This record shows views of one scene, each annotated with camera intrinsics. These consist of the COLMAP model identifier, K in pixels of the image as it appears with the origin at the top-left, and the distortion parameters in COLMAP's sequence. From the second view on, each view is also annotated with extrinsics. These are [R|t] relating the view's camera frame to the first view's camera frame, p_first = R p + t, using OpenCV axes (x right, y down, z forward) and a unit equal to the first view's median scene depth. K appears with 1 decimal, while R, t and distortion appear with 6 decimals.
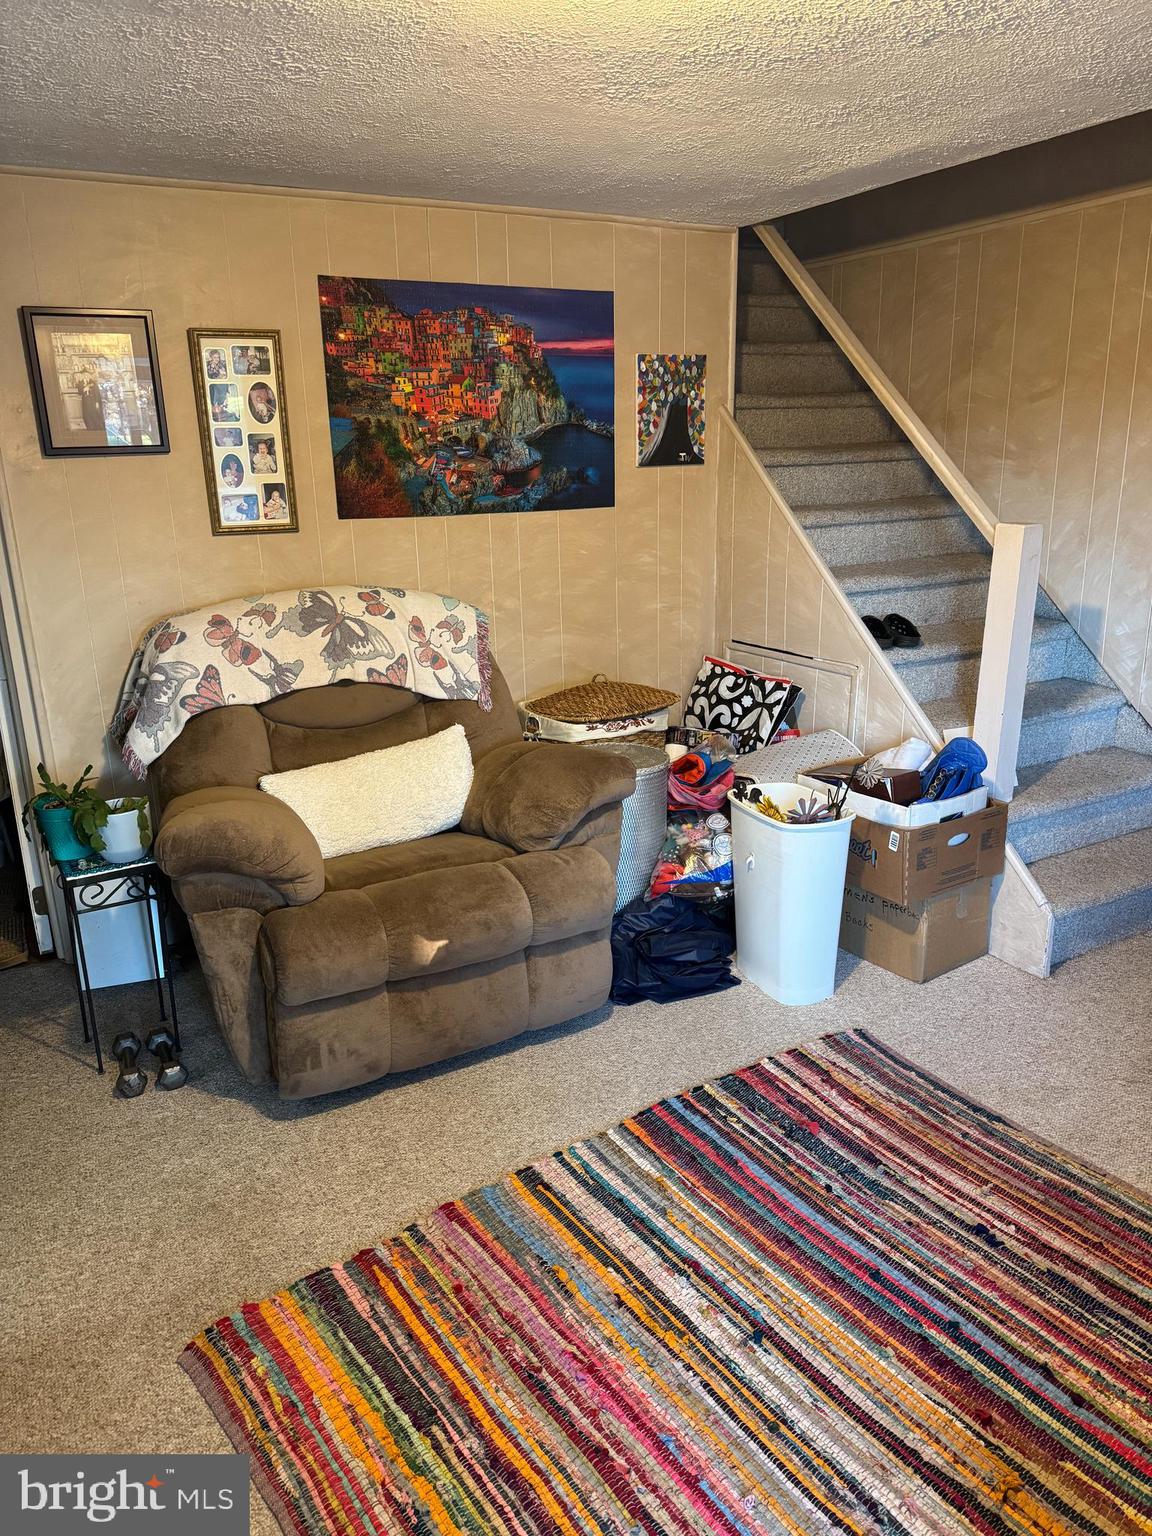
lens RADIAL K [[1076.2, 0, 584.3], [0, 1076.2, 765.5], [0, 0, 1]] dist [0.053029, -0.063387]
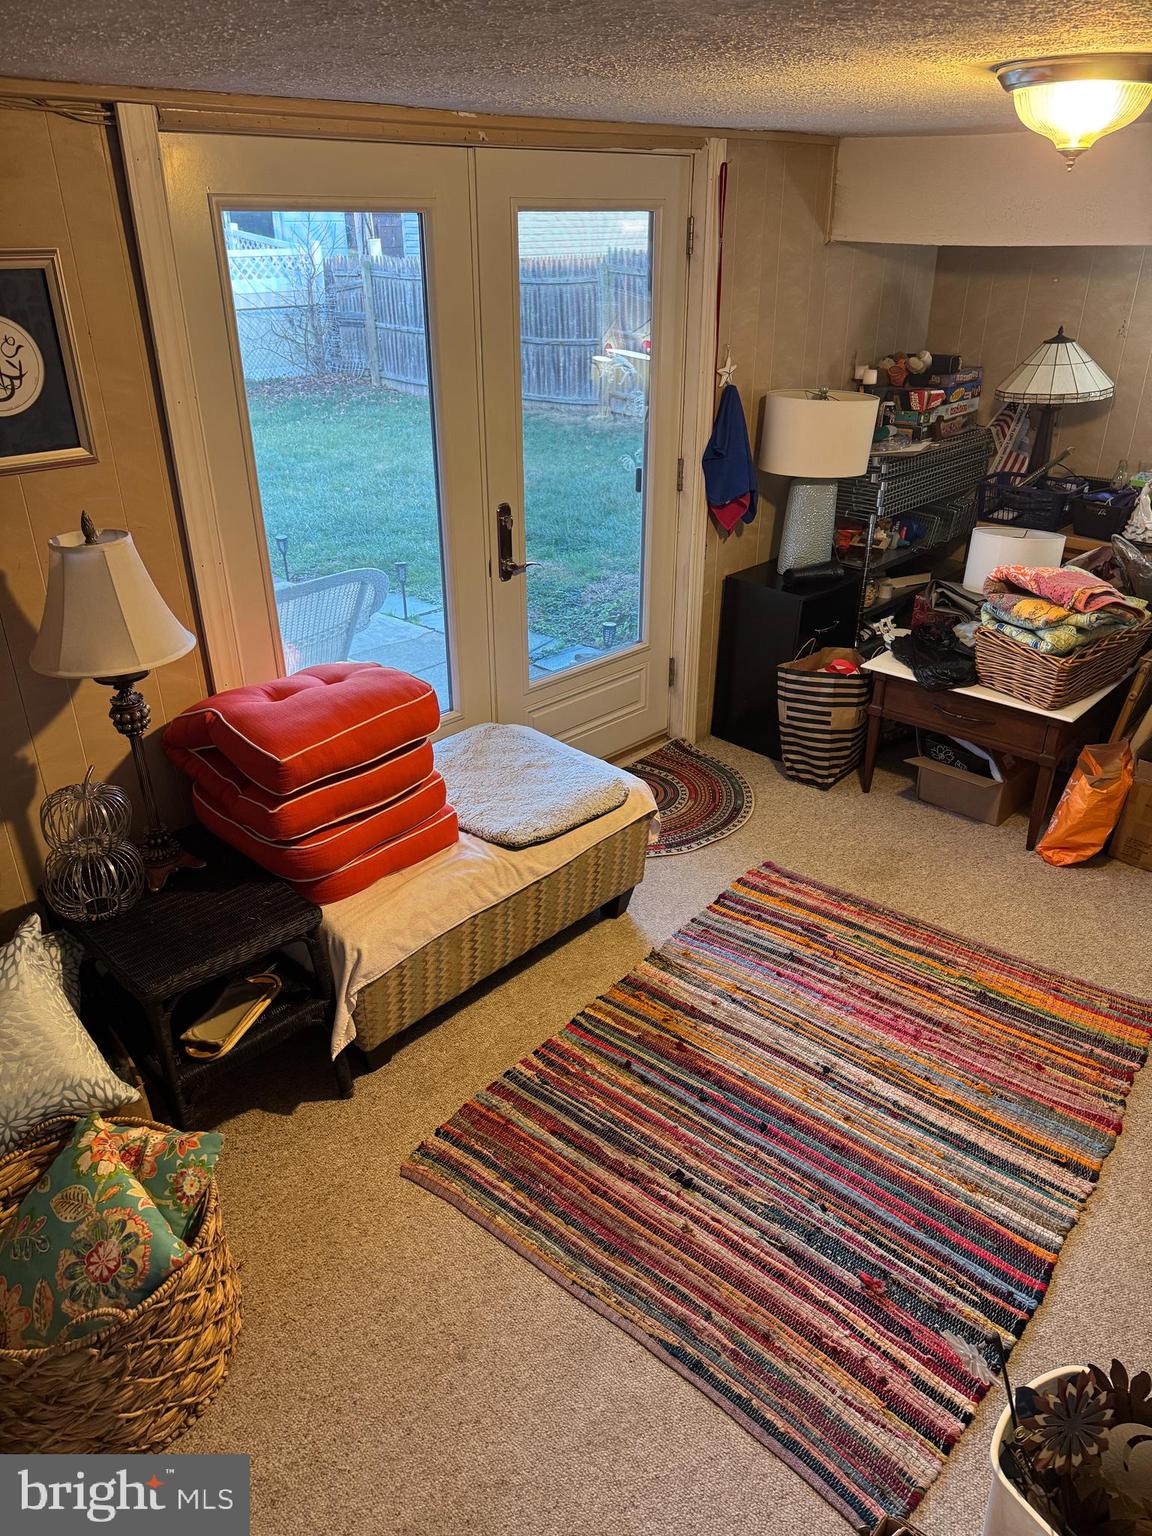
lens RADIAL K [[1076.2, 0, 568.5], [0, 1076.2, 759.6], [0, 0, 1]] dist [0.053029, -0.063387]
pose [[-0.964920, 0.143290, -0.219993, 0.500799], [-0.045781, 0.733262, 0.678403, -0.508205], [0.258521, 0.664676, -0.700979, 1.090771]]
